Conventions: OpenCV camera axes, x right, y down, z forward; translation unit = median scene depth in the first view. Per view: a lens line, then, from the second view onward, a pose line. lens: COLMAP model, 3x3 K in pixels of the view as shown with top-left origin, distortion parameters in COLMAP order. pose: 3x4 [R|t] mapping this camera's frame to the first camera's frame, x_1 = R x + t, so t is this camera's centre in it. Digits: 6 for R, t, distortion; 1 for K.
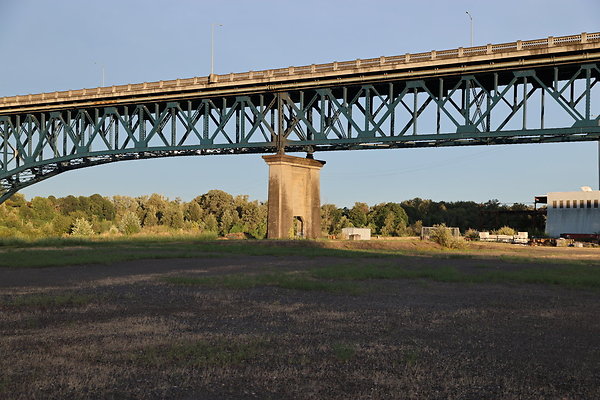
lens RADIAL K [[783.0, 0, 308.2], [0, 783.0, 206.7], [0, 0, 1]] dist [0.095316, 0.000000]
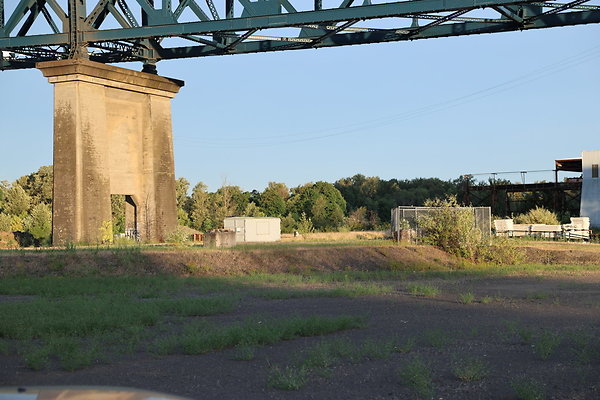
lens RADIAL K [[961.1, 0, 295.4], [0, 961.1, 213.3], [0, 0, 1]] dist [0.218739, 0.000000]
pose [[0.996655, -0.024555, 0.077945, 0.044875], [0.023045, 0.999530, 0.020208, 0.014242], [-0.078405, -0.018344, 0.996753, 0.417695]]
